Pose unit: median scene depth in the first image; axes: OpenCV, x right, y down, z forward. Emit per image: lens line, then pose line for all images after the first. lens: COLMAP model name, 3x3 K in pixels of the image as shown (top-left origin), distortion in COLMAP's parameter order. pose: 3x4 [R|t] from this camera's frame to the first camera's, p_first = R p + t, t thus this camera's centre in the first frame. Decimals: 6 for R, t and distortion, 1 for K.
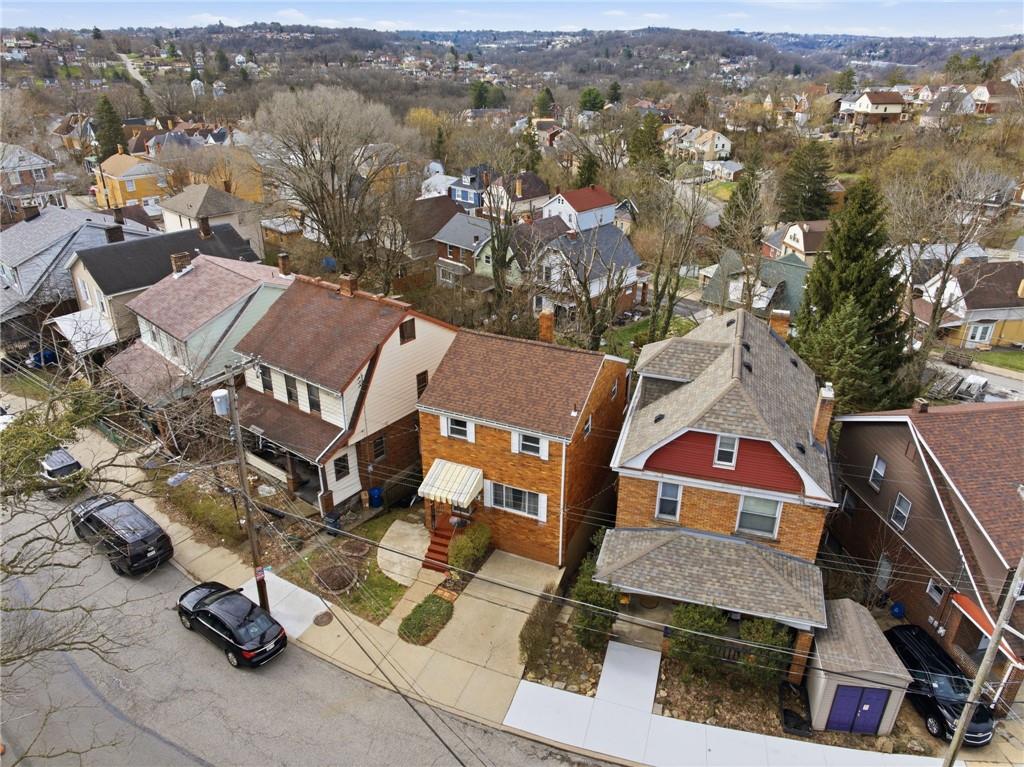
lens RADIAL K [[711.7, 0, 510.3], [0, 711.7, 380.6], [0, 0, 1]] dist [-0.033887, 0.000307]
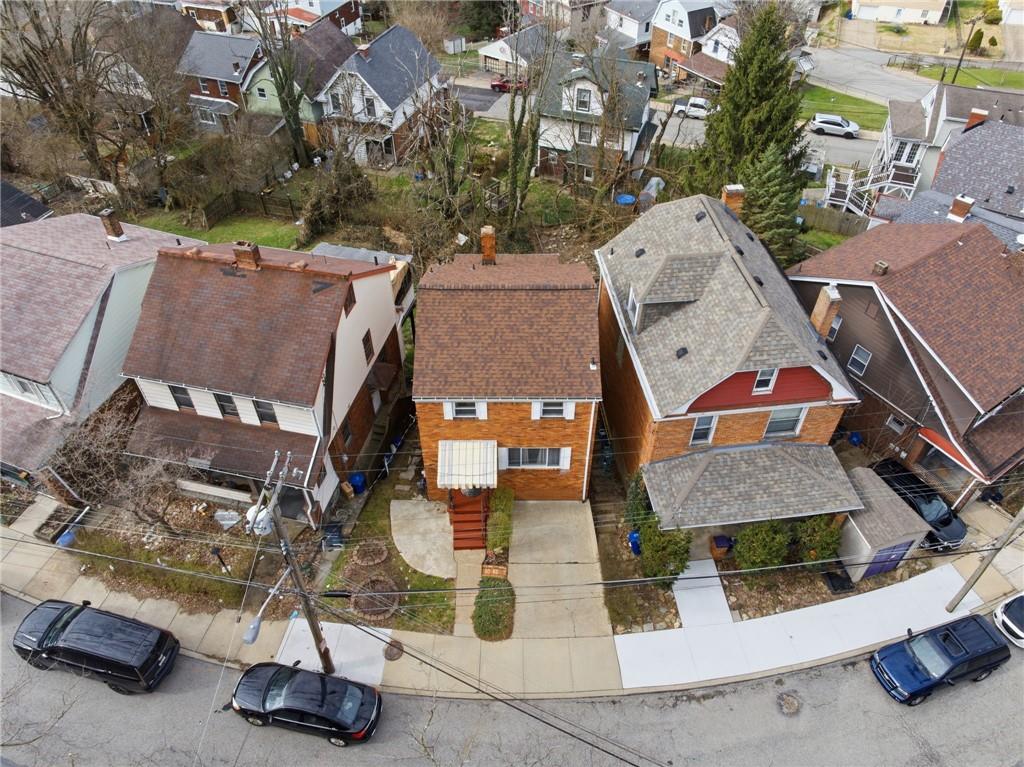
lens RADIAL K [[711.7, 0, 505.5], [0, 711.7, 377.8], [0, 0, 1]] dist [-0.033887, 0.000307]
pose [[0.915036, -0.289717, 0.280668, -0.277296], [0.183224, 0.918403, 0.350665, -0.284148], [-0.359359, -0.269446, 0.893454, 0.203200]]
